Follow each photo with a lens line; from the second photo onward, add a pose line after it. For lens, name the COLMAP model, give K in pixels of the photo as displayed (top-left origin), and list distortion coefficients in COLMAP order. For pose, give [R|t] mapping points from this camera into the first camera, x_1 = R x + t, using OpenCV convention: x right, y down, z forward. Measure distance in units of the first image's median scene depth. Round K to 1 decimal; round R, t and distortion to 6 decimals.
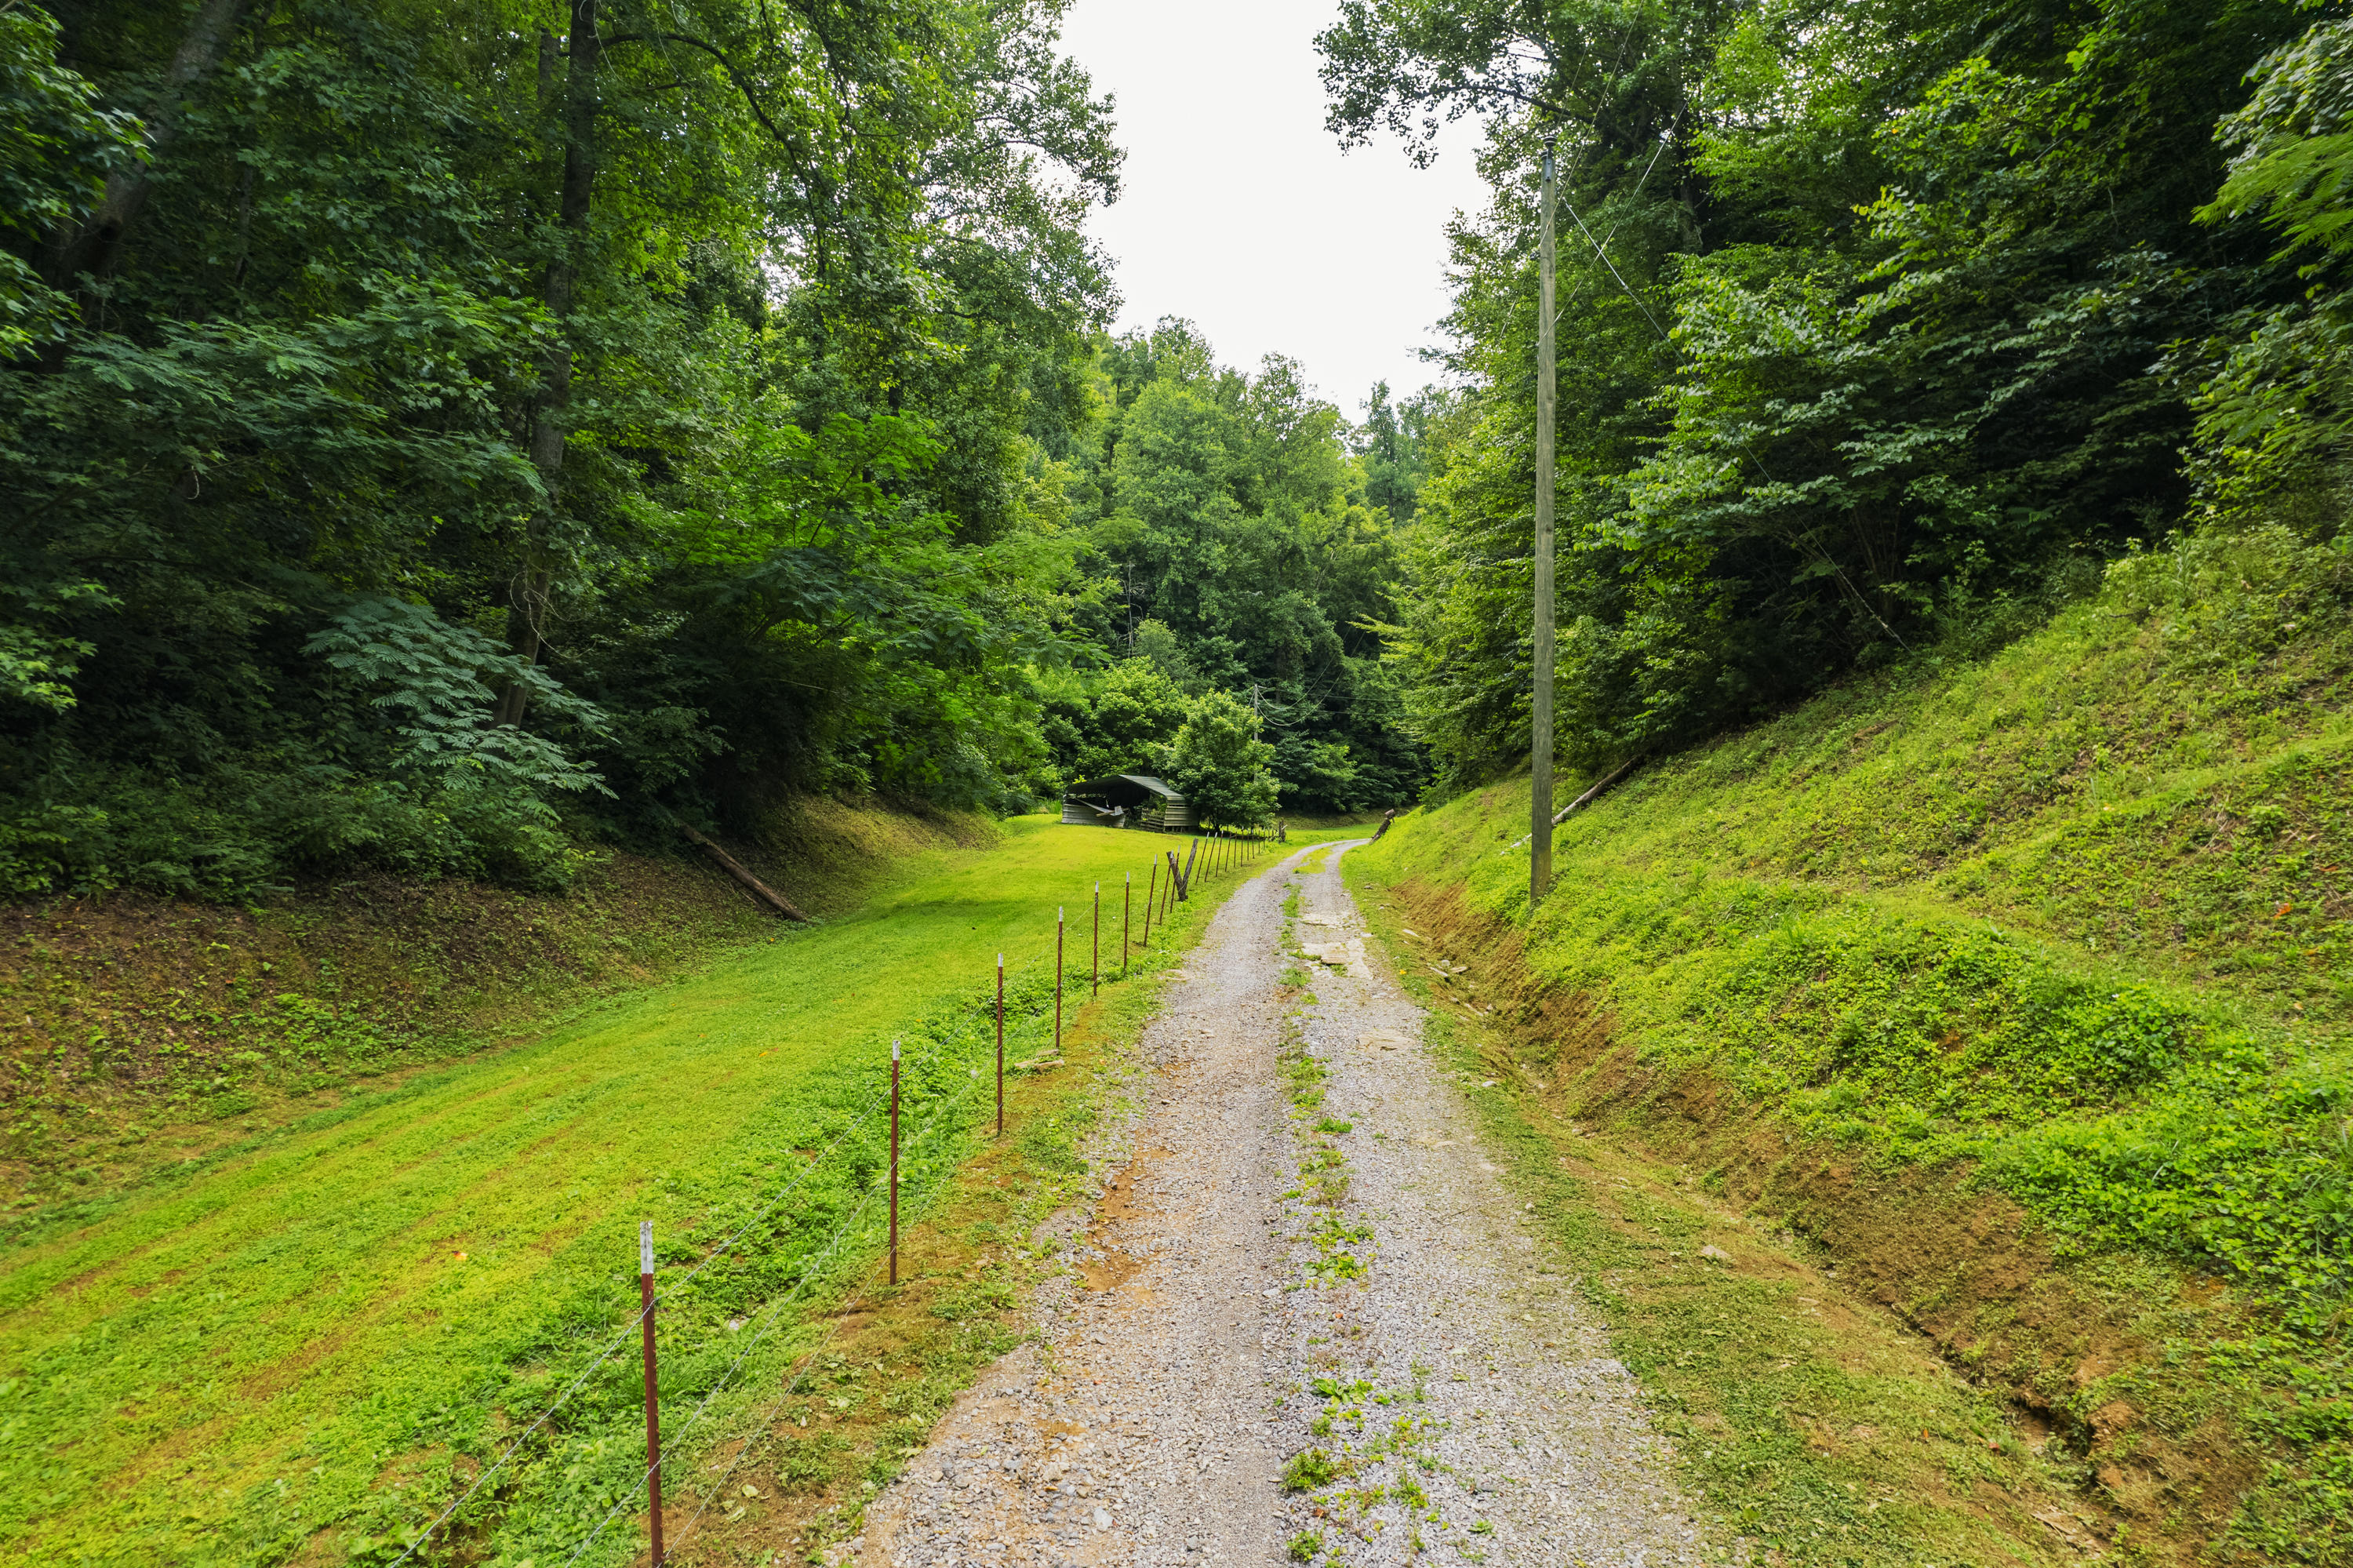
lens RADIAL K [[1509.4, 0, 1185.8], [0, 1509.4, 795.0], [0, 0, 1]] dist [-0.077463, 0.066014]
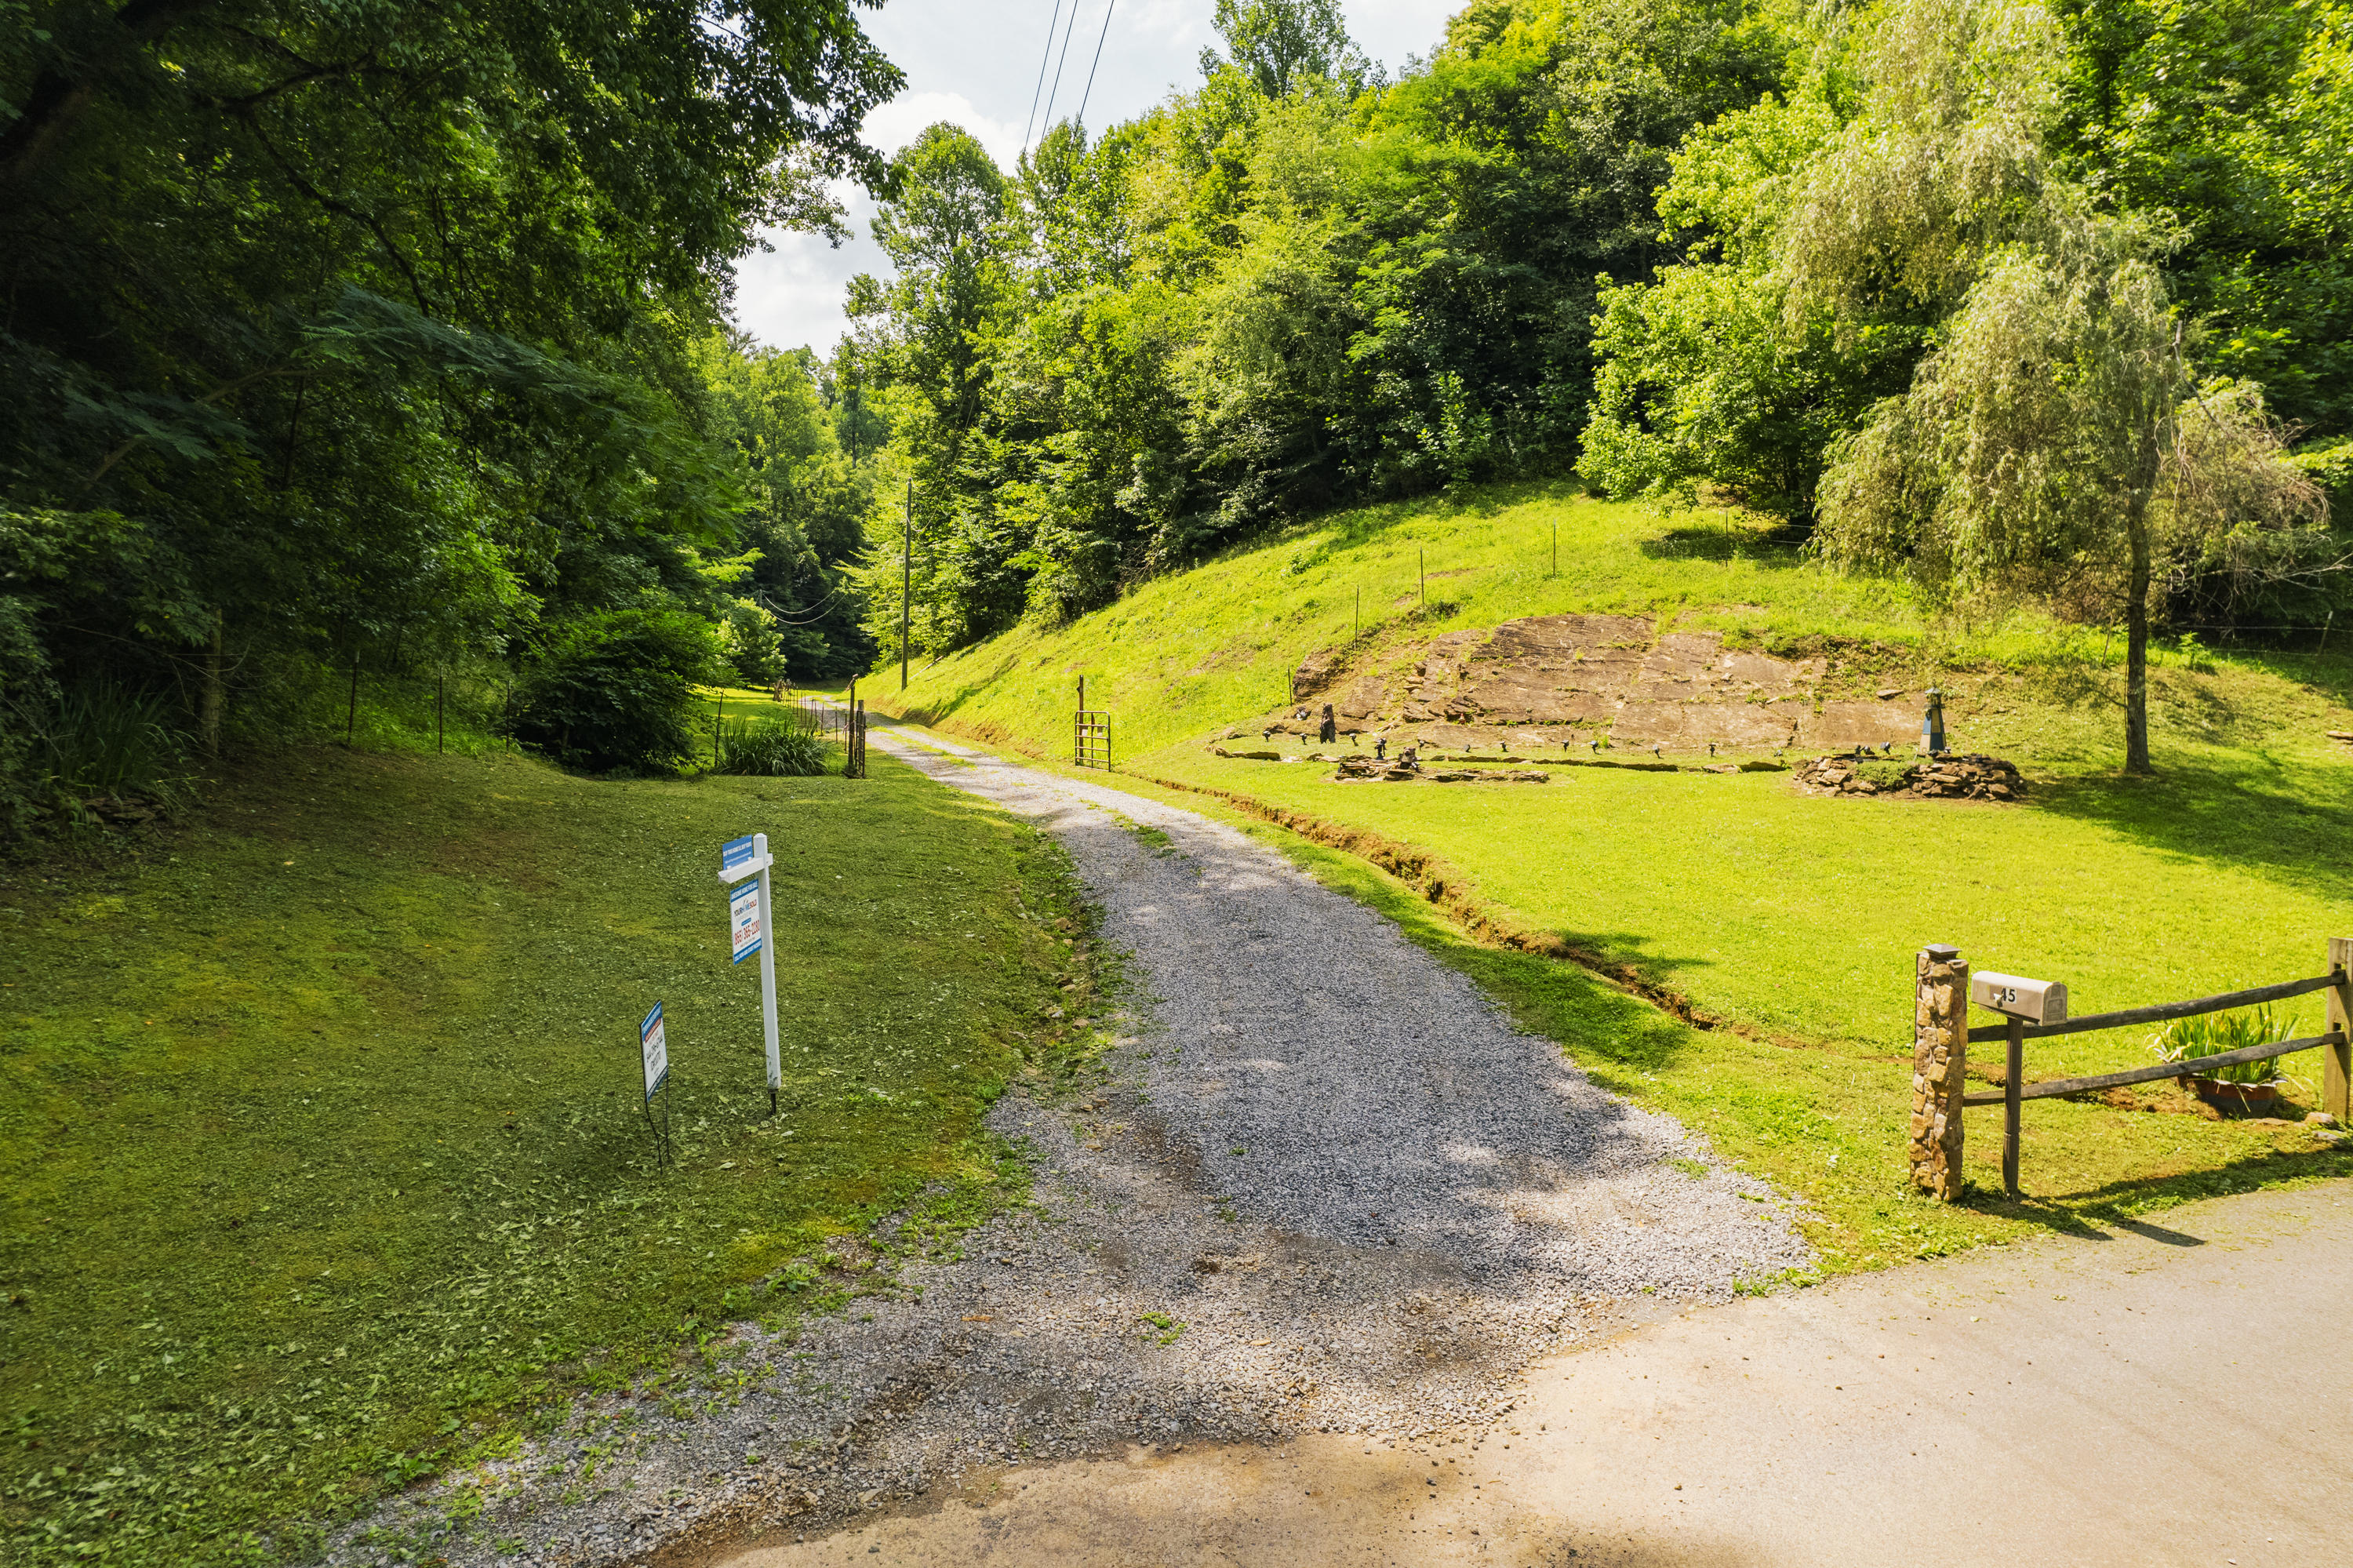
lens RADIAL K [[1509.4, 0, 1168.5], [0, 1509.4, 796.6], [0, 0, 1]] dist [-0.077463, 0.066014]
pose [[0.940416, -0.006480, 0.339965, -0.106480], [-0.021546, 0.996674, 0.078597, 0.005415], [-0.339344, -0.081238, 0.937148, -0.702085]]
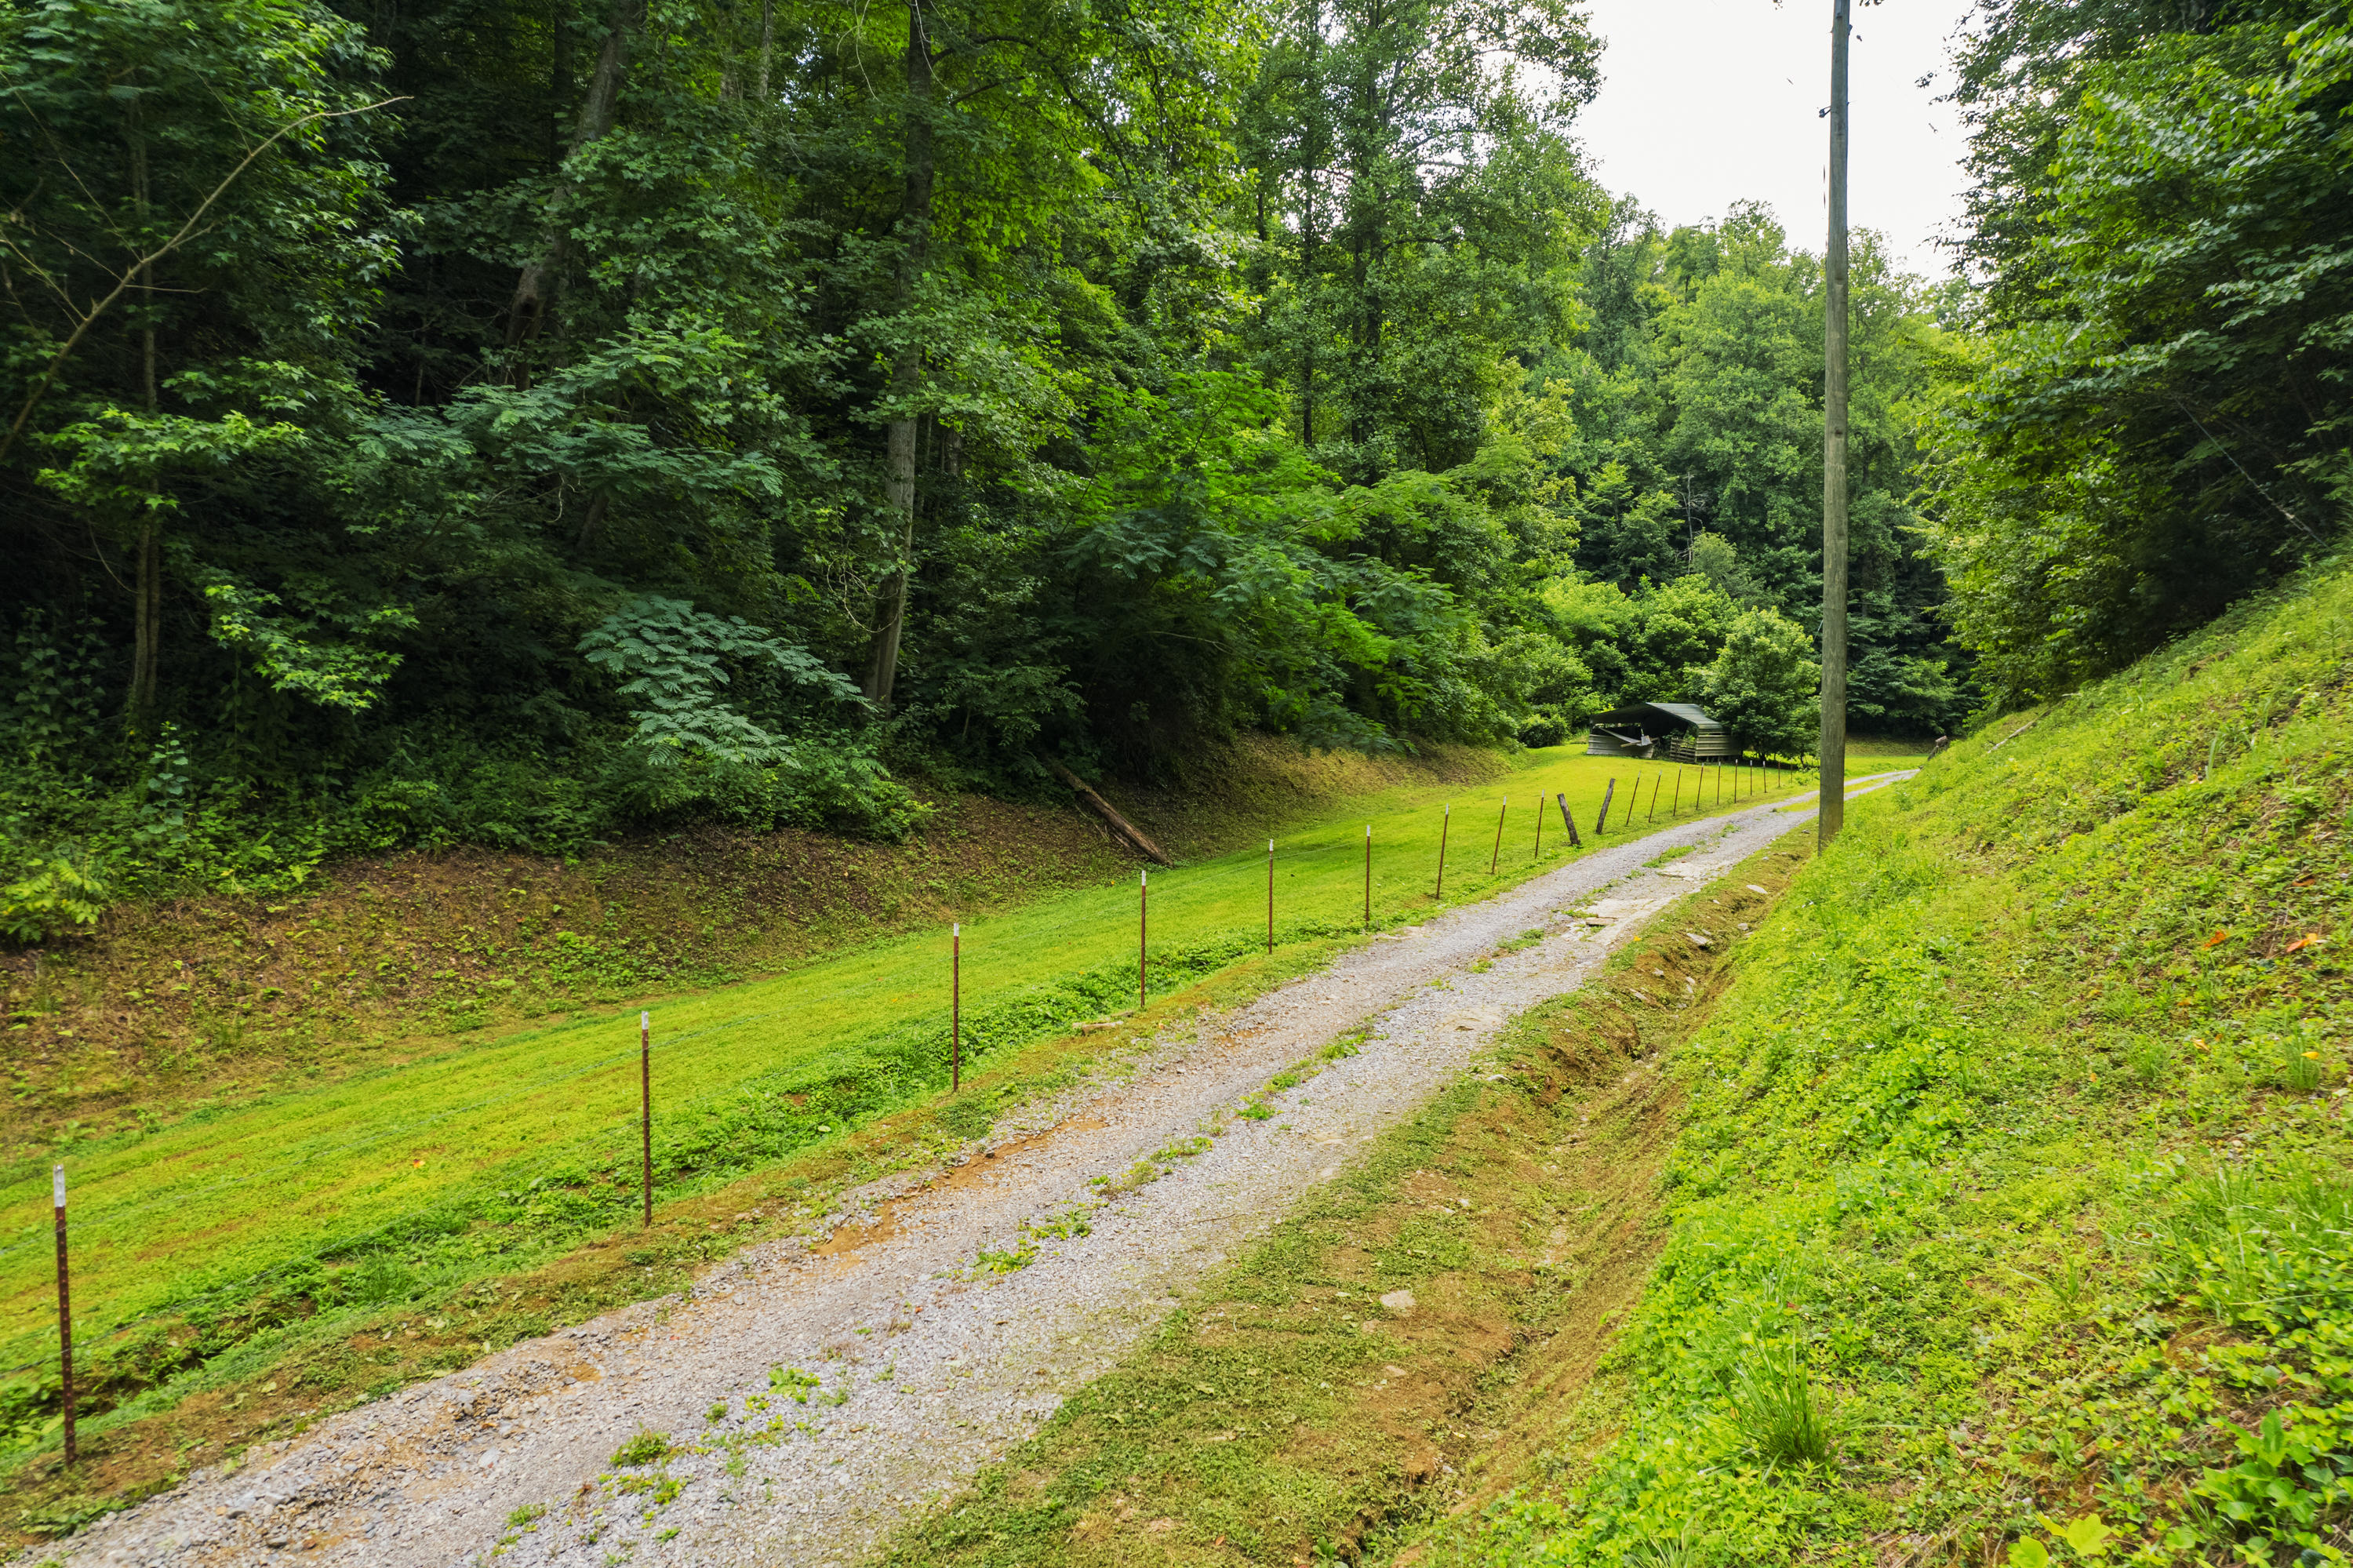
lens RADIAL K [[1509.4, 0, 1176.0], [0, 1509.4, 786.3], [0, 0, 1]] dist [-0.077463, 0.066014]
pose [[0.915555, -0.004395, -0.402168, 0.063125], [0.021910, 0.999000, 0.038961, -0.004013], [0.401595, -0.044483, 0.914736, 0.014815]]
